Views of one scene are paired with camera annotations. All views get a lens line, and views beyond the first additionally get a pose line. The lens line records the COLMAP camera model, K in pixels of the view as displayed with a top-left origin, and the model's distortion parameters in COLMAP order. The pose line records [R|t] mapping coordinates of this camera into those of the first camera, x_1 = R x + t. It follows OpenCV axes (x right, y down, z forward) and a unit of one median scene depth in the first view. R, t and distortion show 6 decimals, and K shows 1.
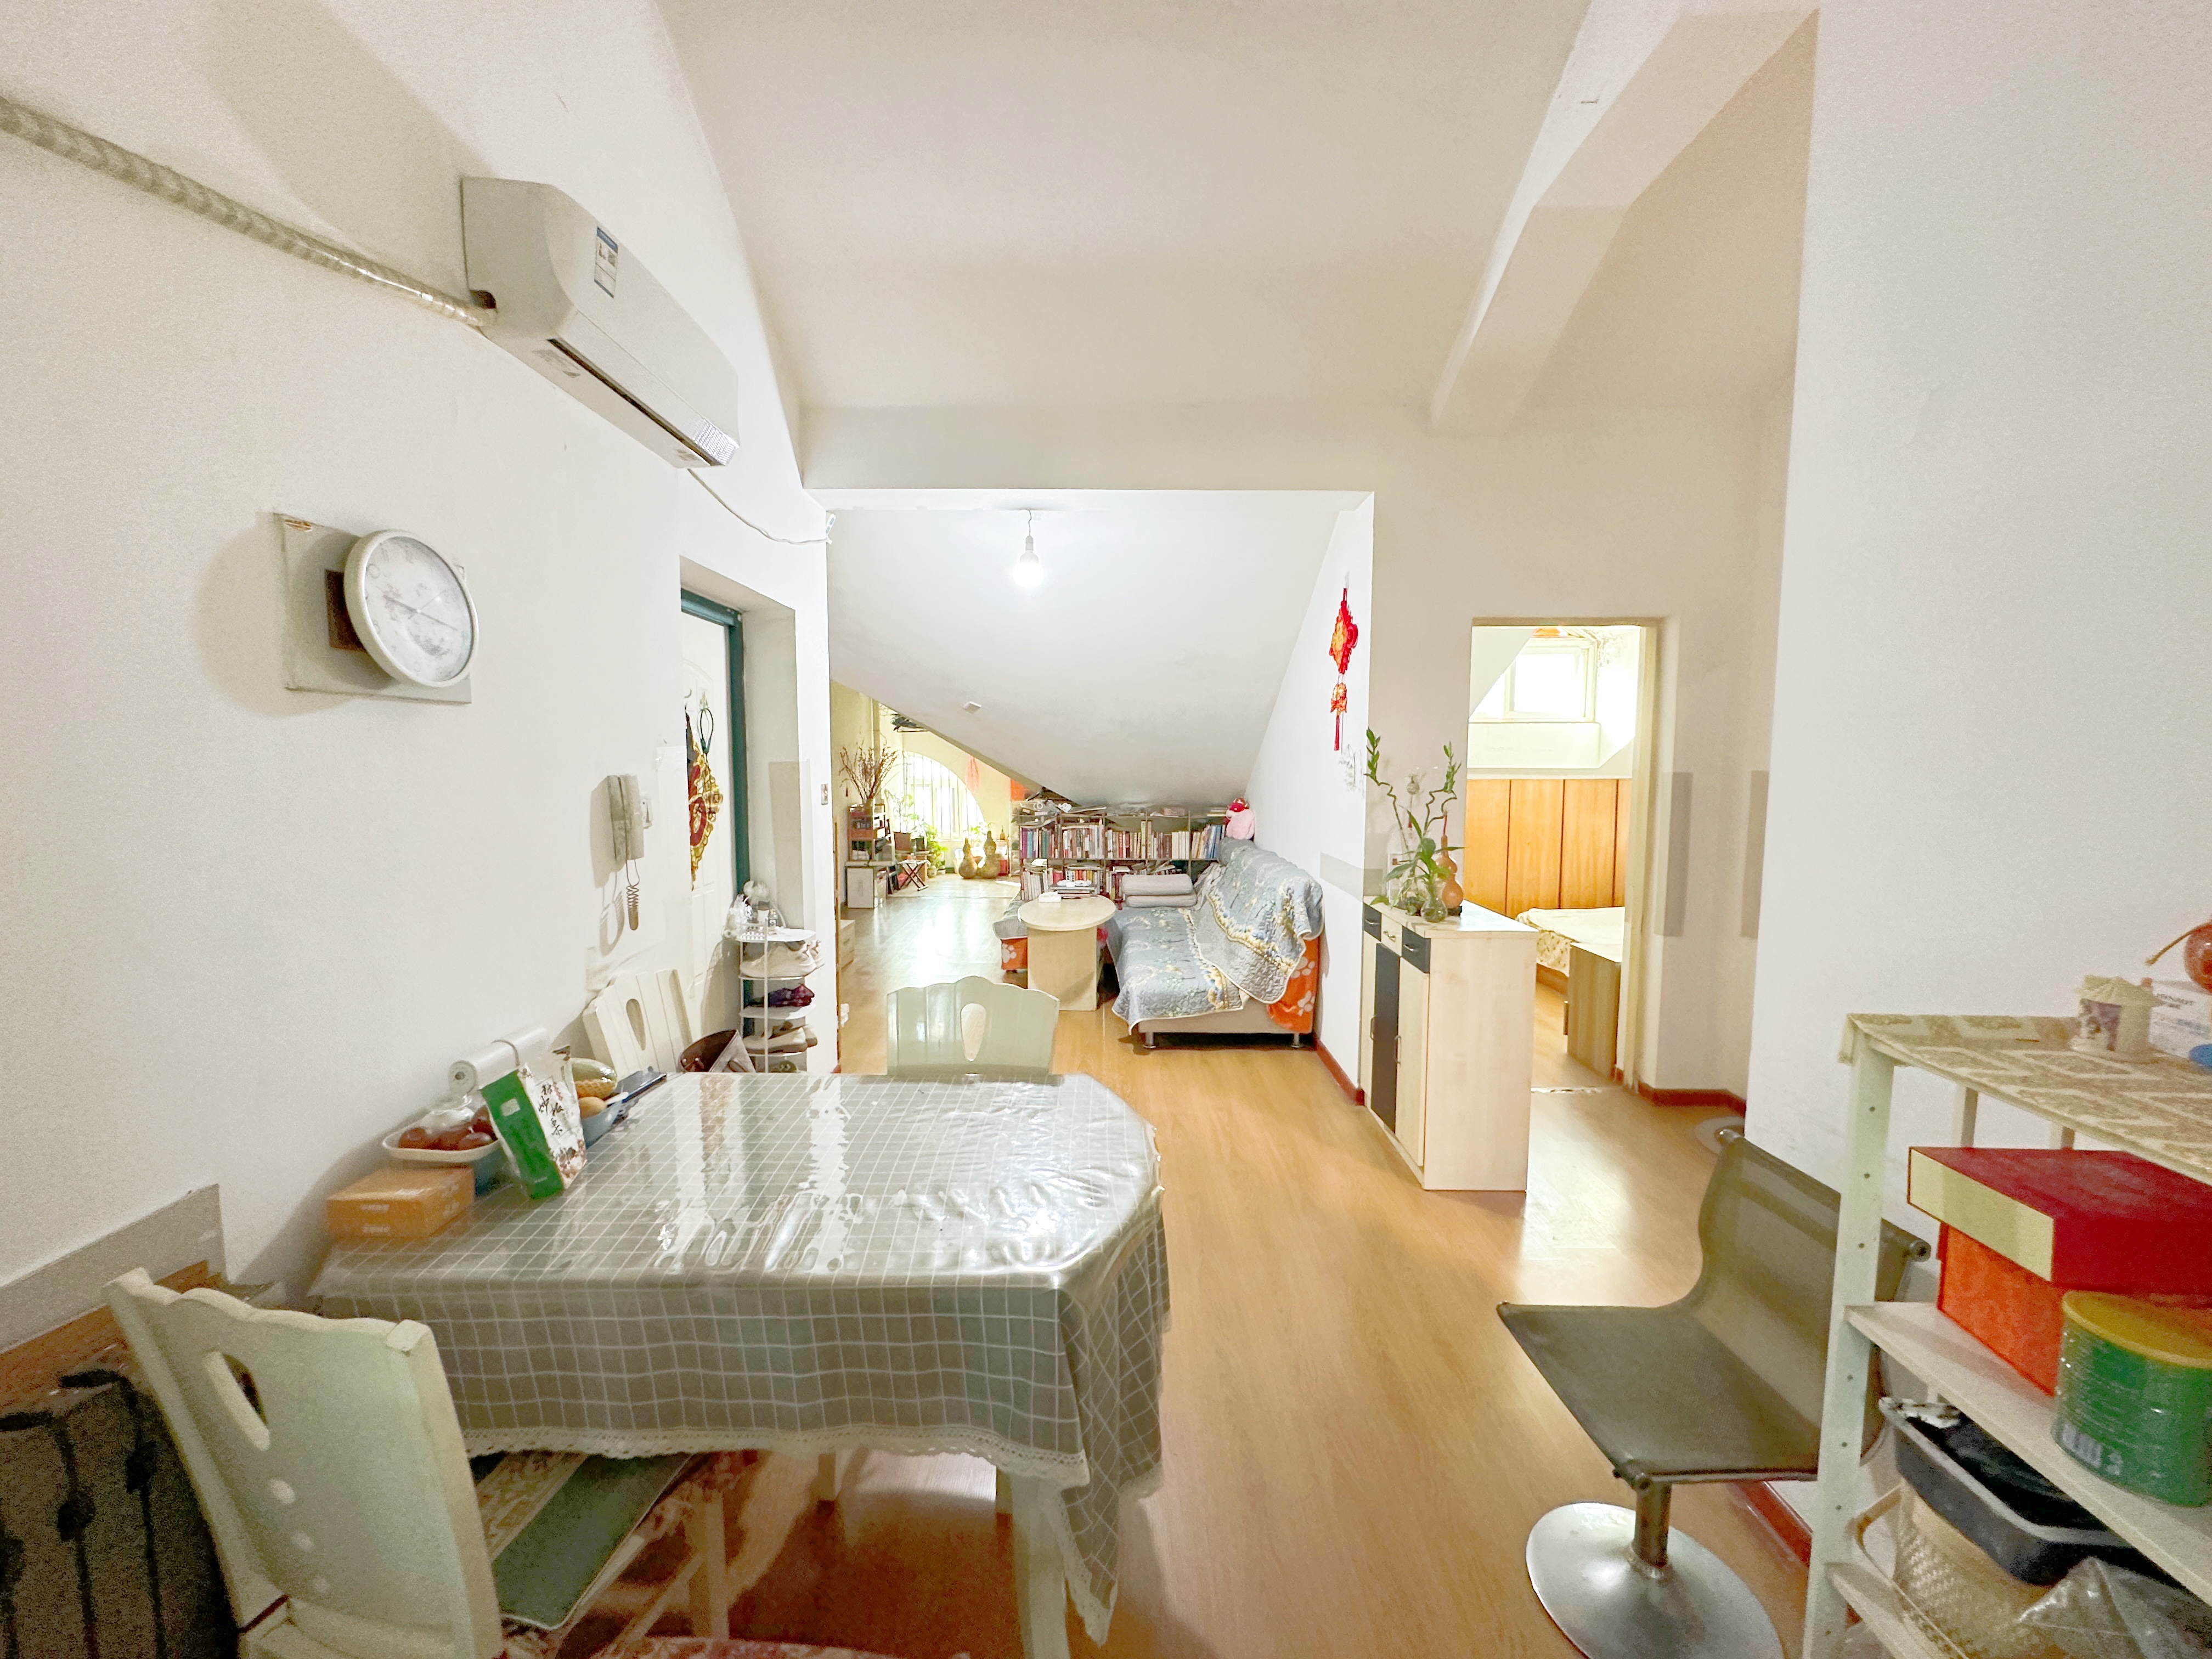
lens RADIAL K [[881.0, 0, 1114.5], [0, 881.0, 841.8], [0, 0, 1]] dist [-0.000368, 0.000143]
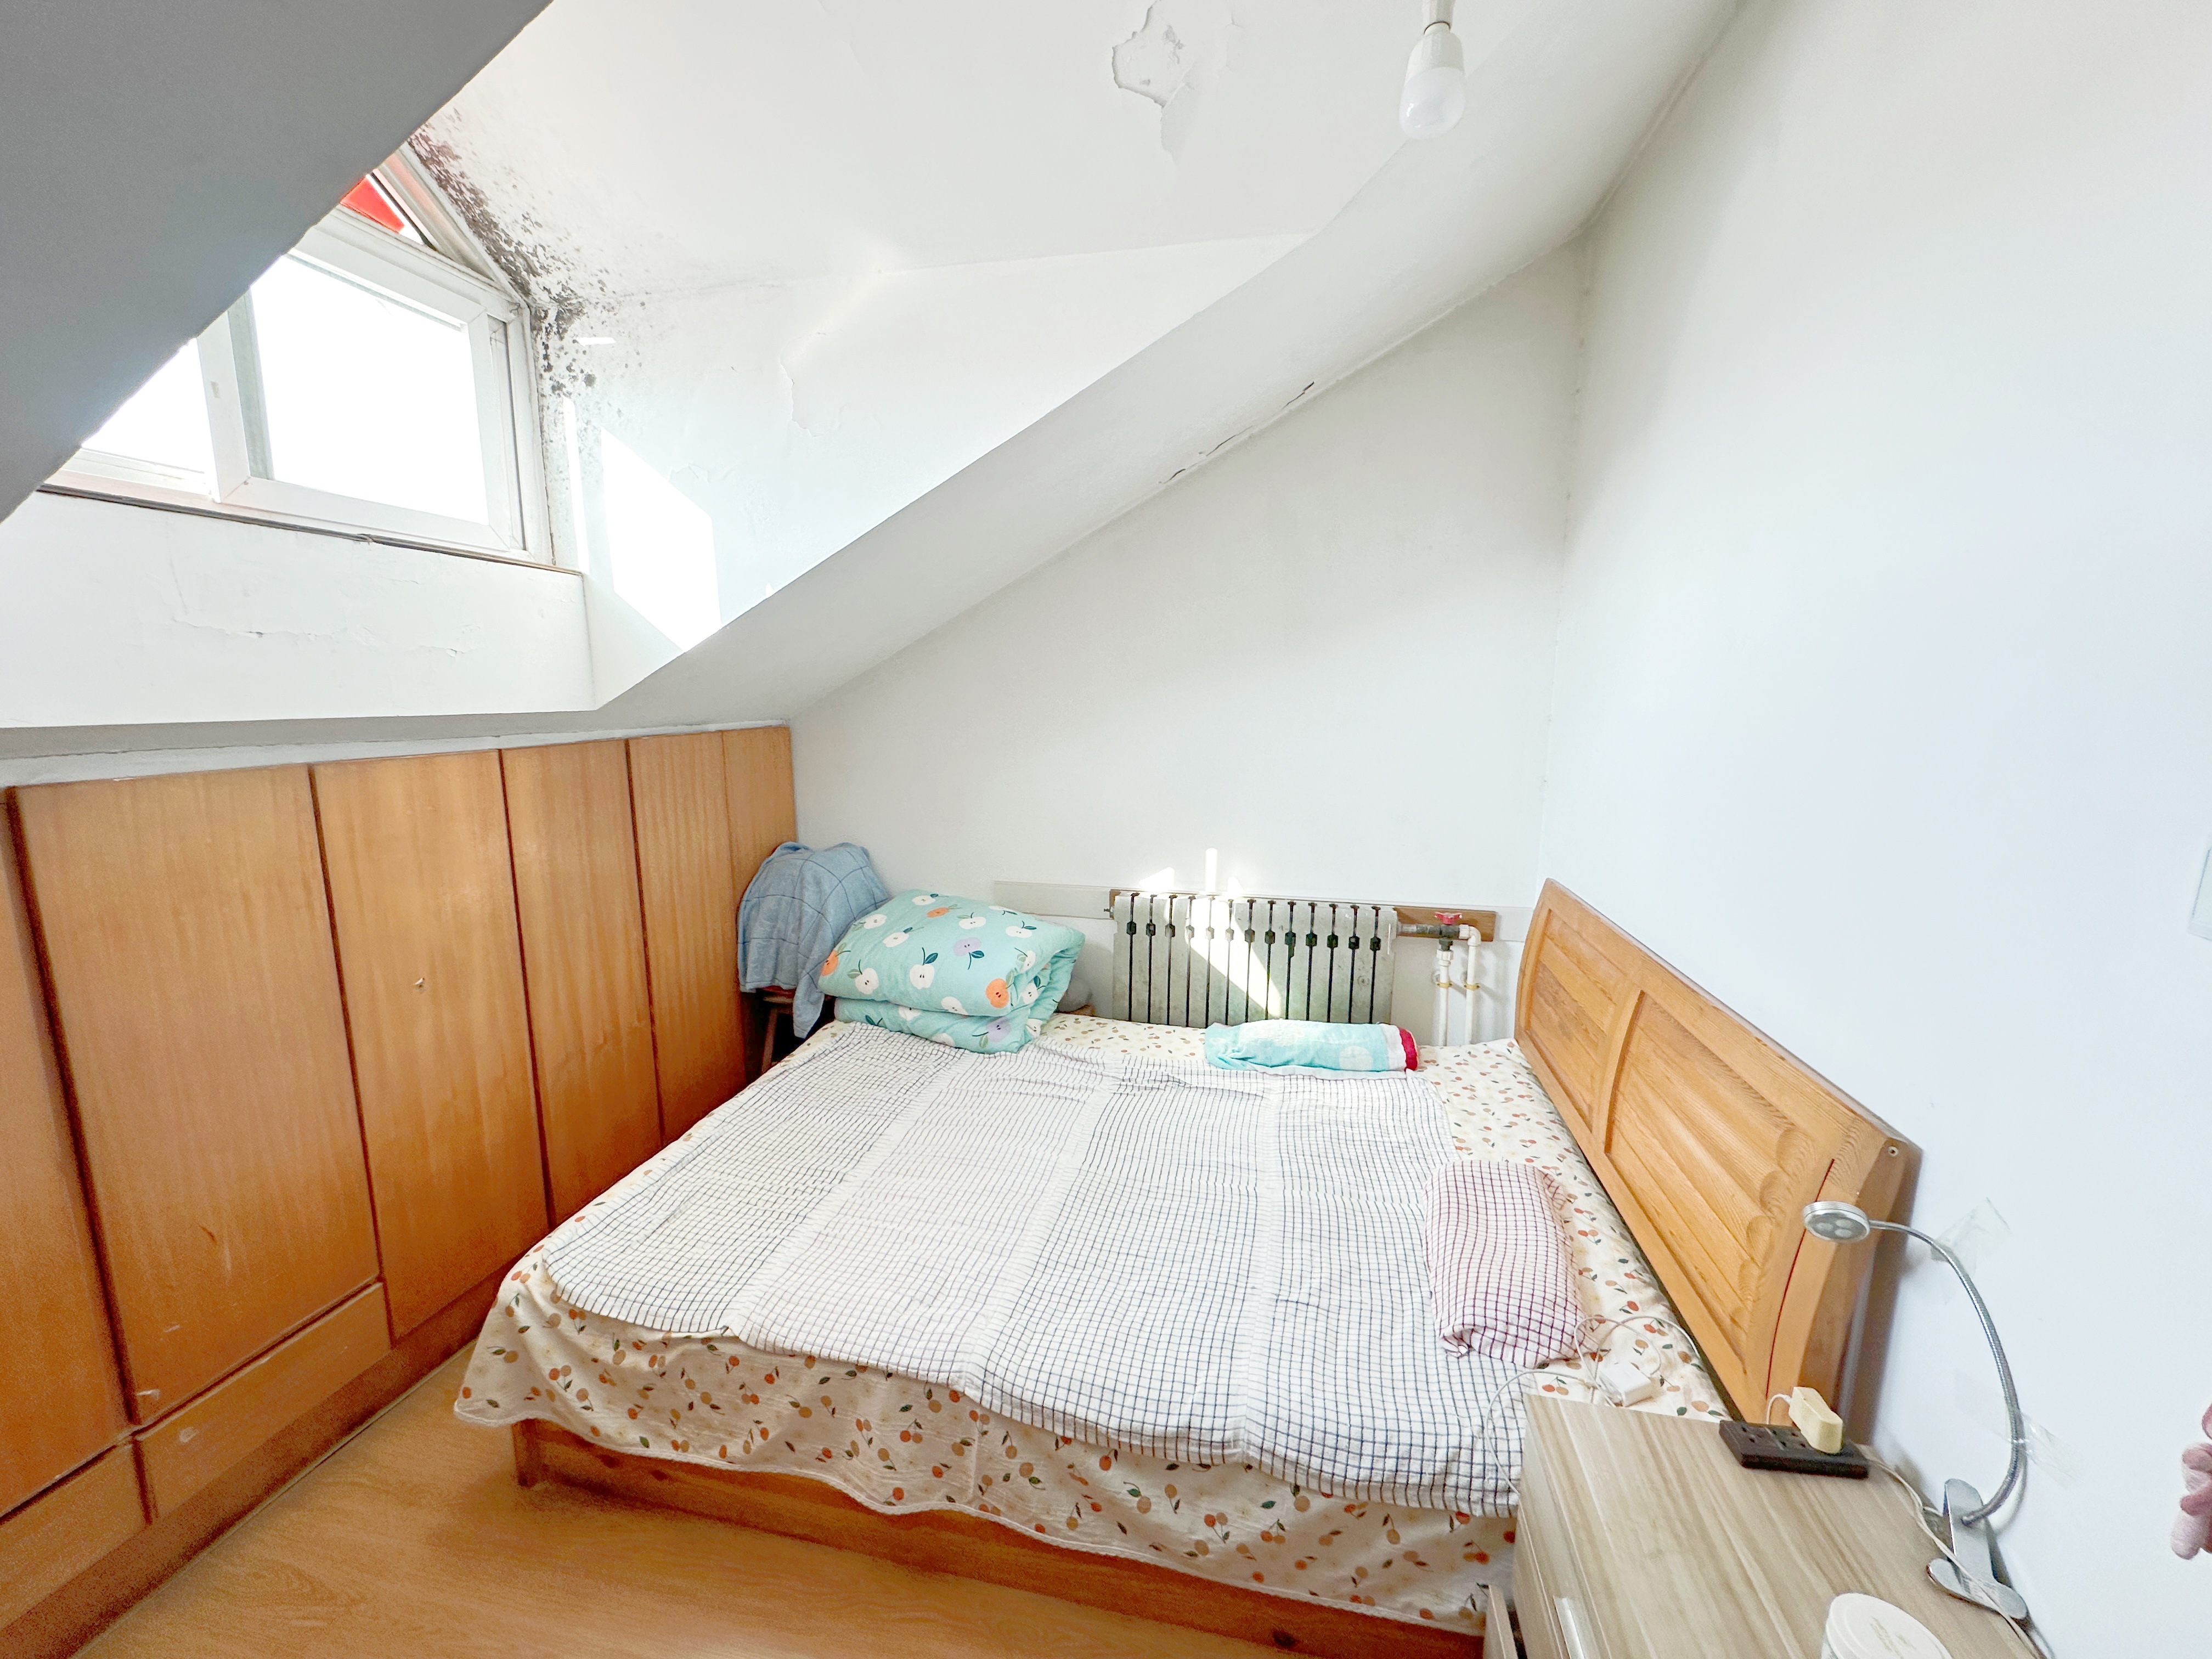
lens RADIAL K [[881.0, 0, 1110.3], [0, 881.0, 825.1], [0, 0, 1]] dist [-0.000368, 0.000143]
pose [[0.214902, -0.151590, 0.964799, 0.255804], [0.070504, 0.987711, 0.139485, -0.072231], [-0.974087, 0.038047, 0.222949, 0.725479]]
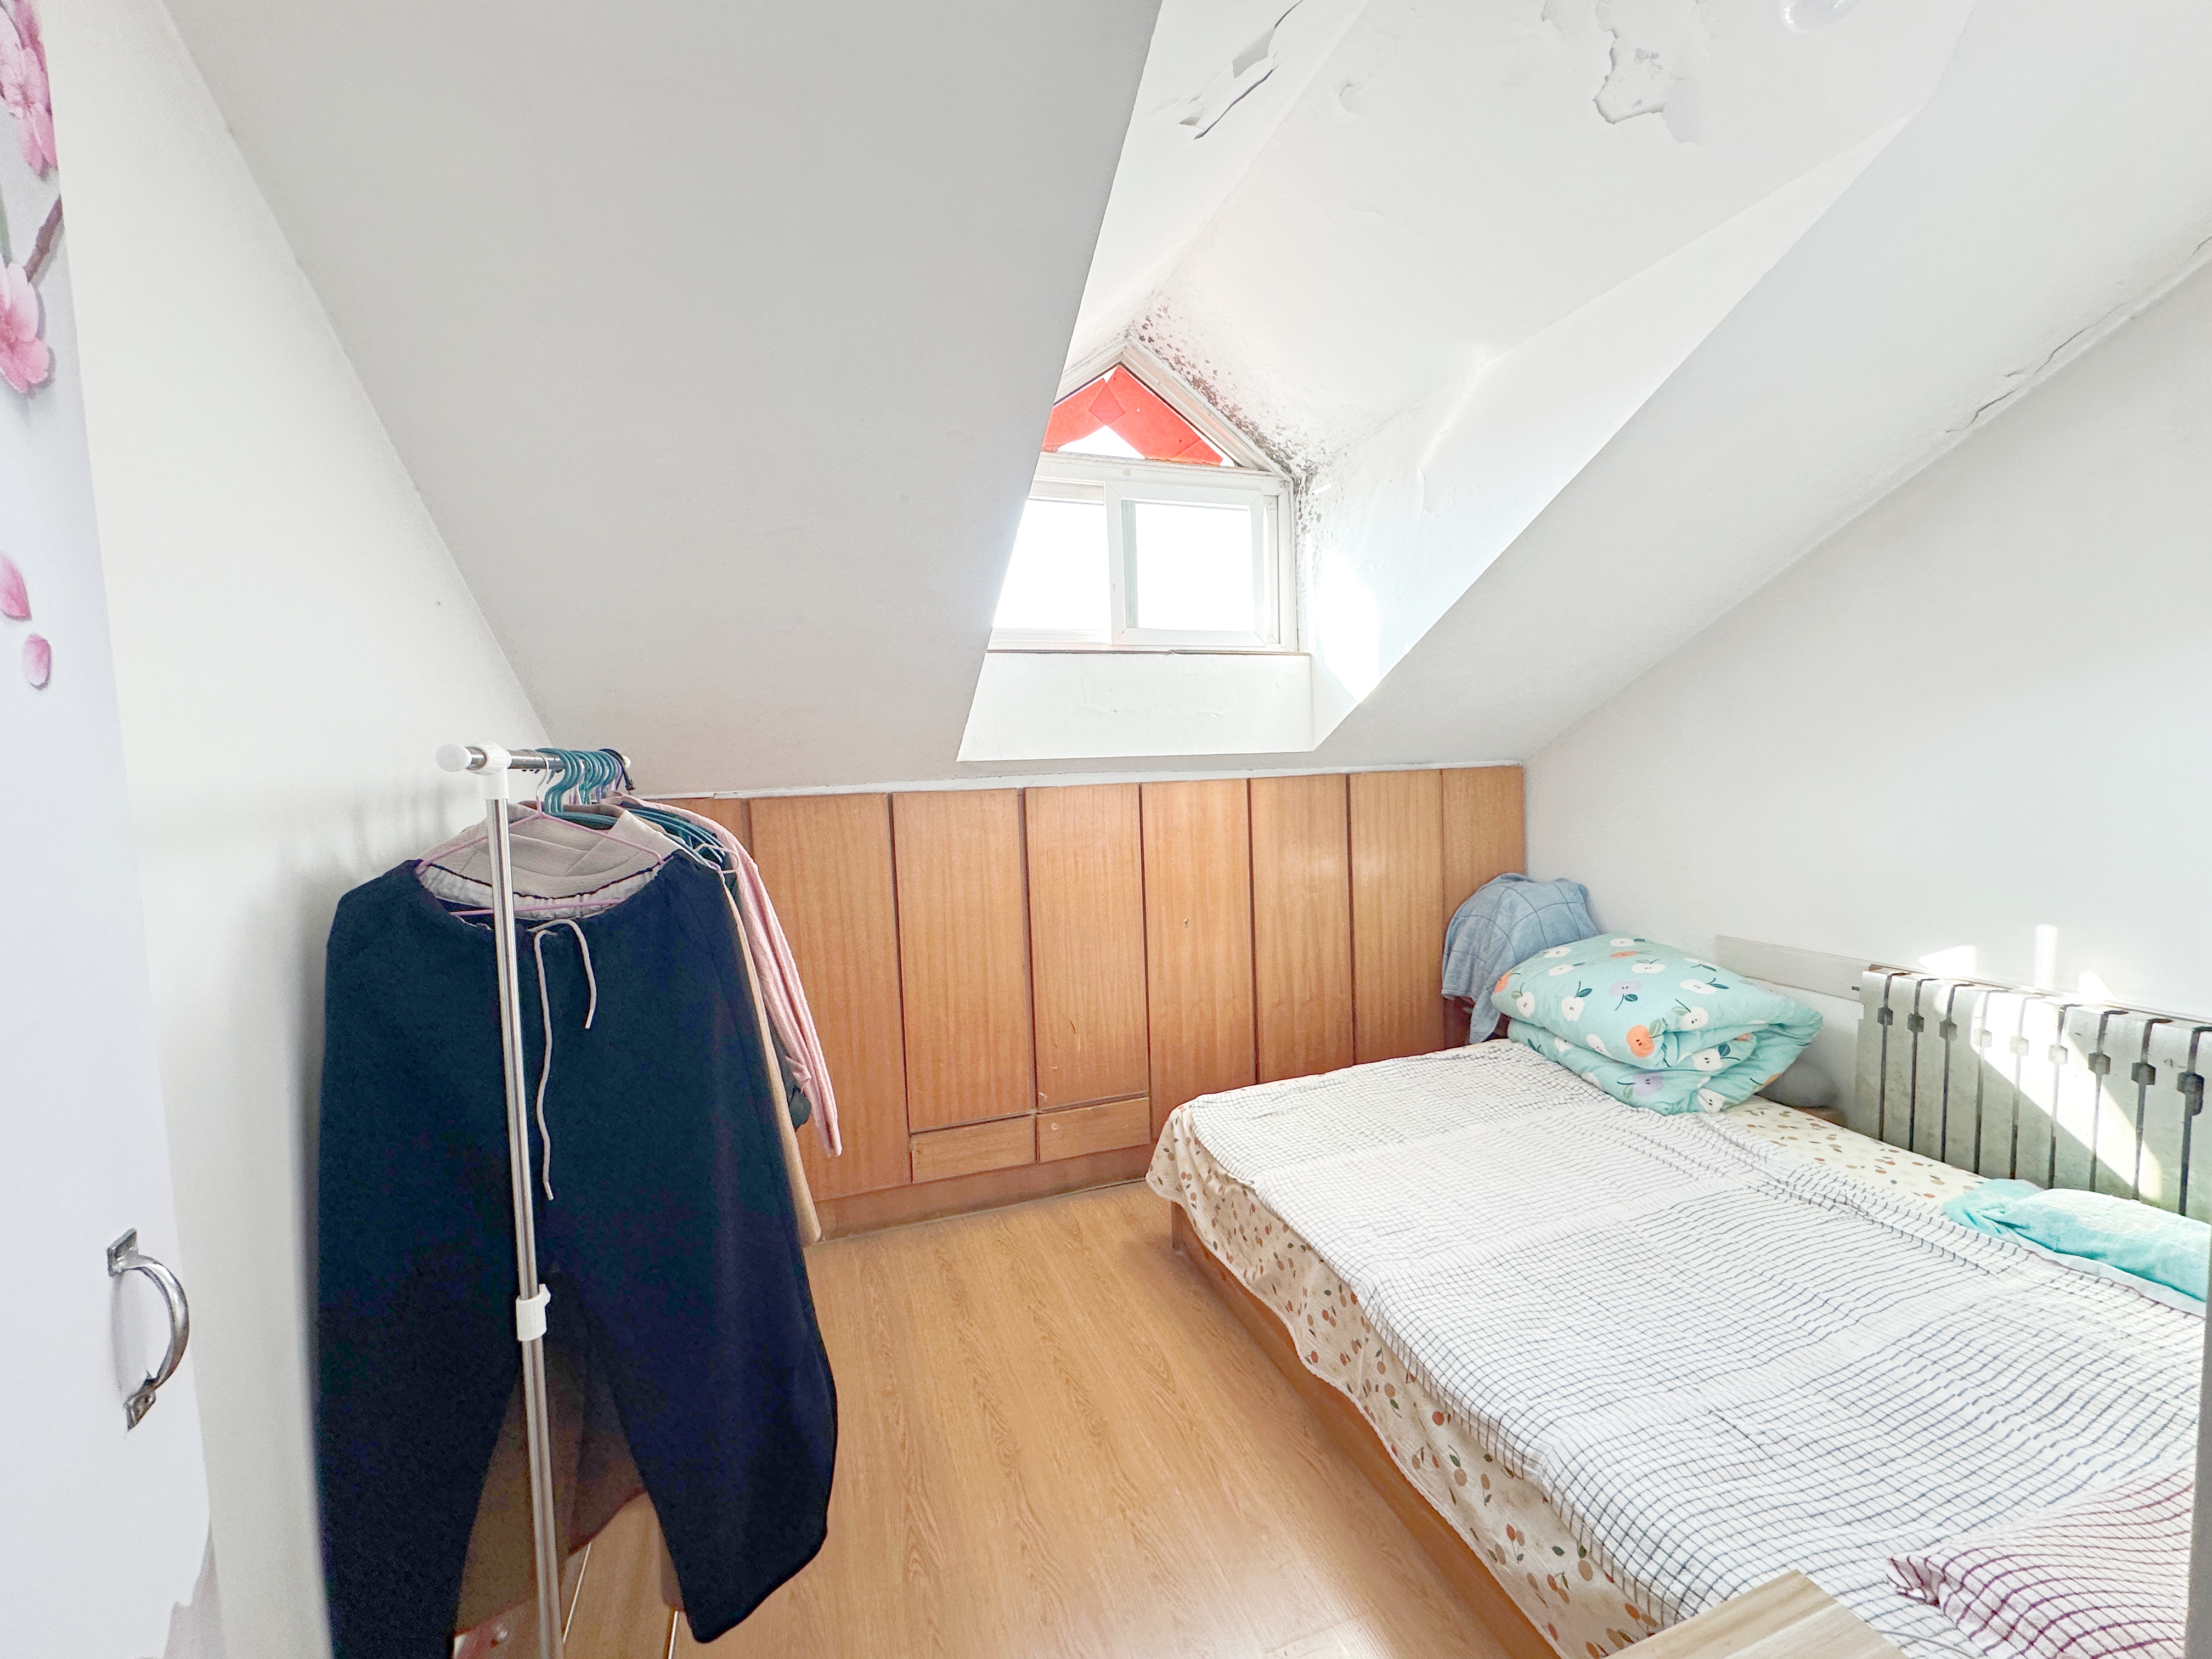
lens RADIAL K [[881.0, 0, 1103.6], [0, 881.0, 821.0], [0, 0, 1]] dist [-0.000368, 0.000143]
pose [[0.945924, -0.054834, 0.319719, 0.290735], [0.061646, 0.998035, -0.011217, -0.047674], [-0.318476, 0.030320, 0.947446, 0.589381]]
